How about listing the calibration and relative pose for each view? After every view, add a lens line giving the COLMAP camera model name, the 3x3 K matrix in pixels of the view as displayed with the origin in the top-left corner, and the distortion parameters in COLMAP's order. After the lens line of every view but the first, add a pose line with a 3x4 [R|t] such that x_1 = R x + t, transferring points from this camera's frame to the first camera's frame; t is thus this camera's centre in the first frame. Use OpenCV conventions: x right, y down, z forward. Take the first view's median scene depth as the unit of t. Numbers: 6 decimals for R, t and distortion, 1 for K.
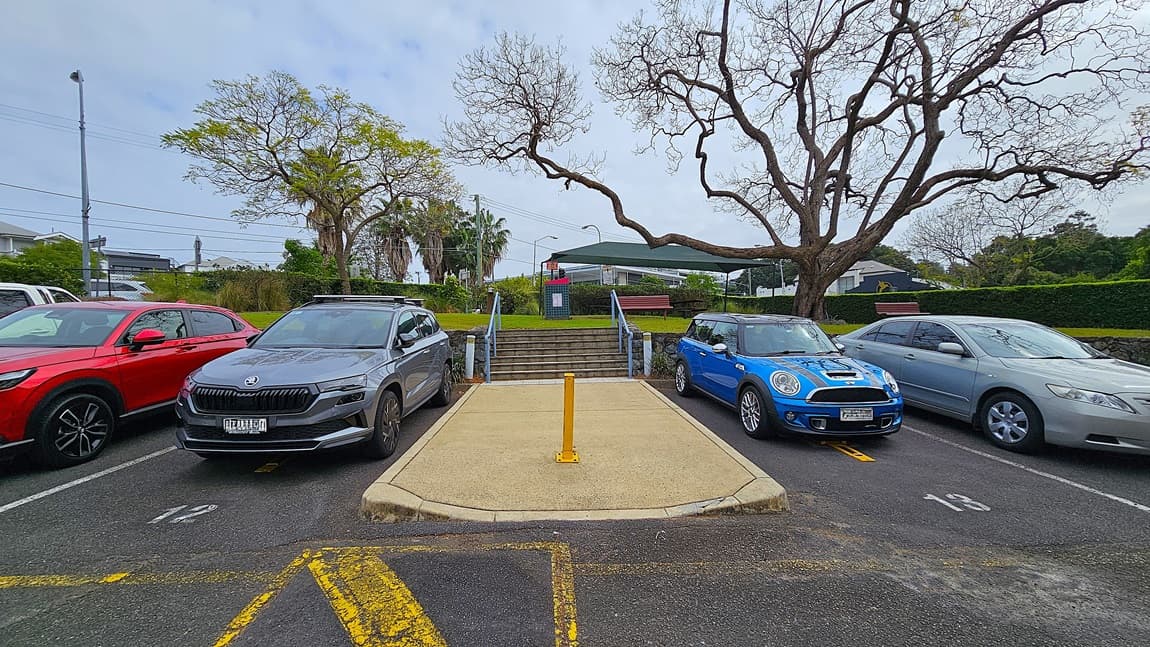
lens RADIAL K [[471.5, 0, 573.1], [0, 471.5, 338.8], [0, 0, 1]] dist [-0.001252, -0.000695]
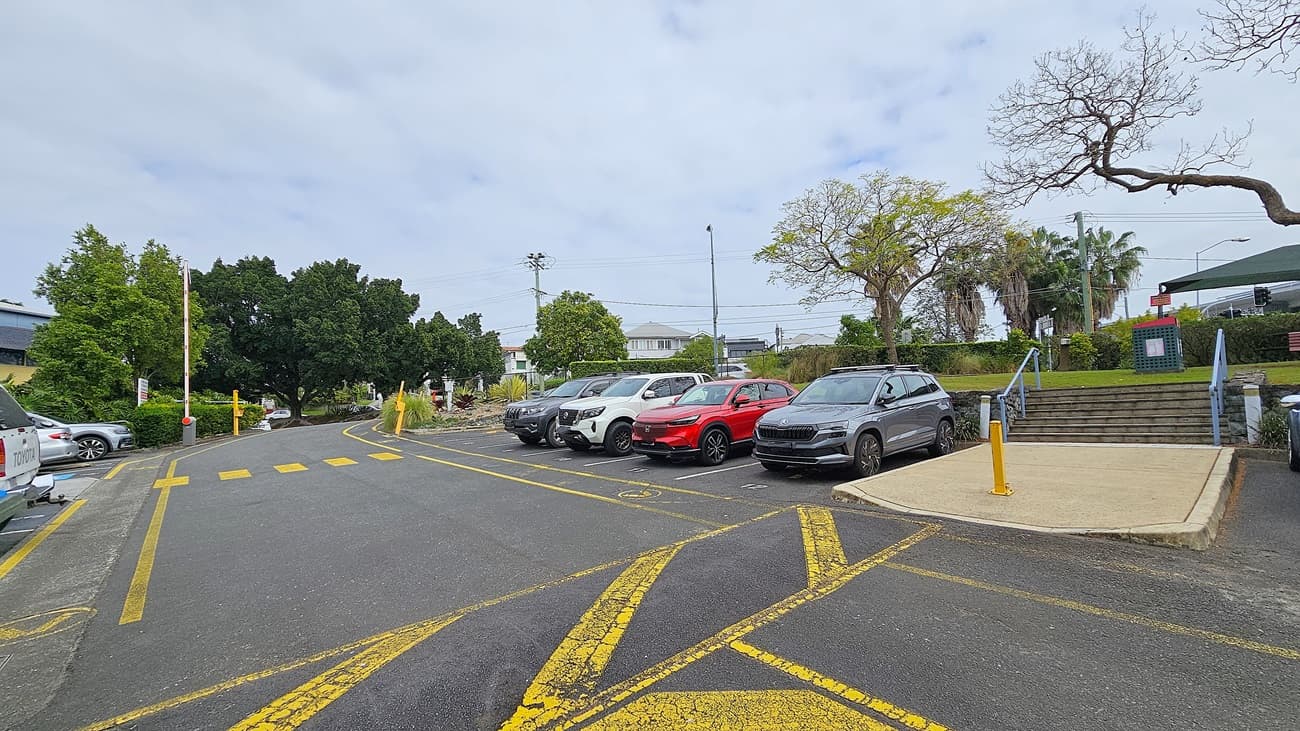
lens RADIAL K [[533.1, 0, 647.9], [0, 533.1, 382.8], [0, 0, 1]] dist [-0.001252, -0.000695]
pose [[0.597899, -0.045368, -0.800286, 0.159855], [0.007983, 0.998685, -0.050651, 0.010730], [0.801531, 0.023895, 0.597475, -0.156447]]
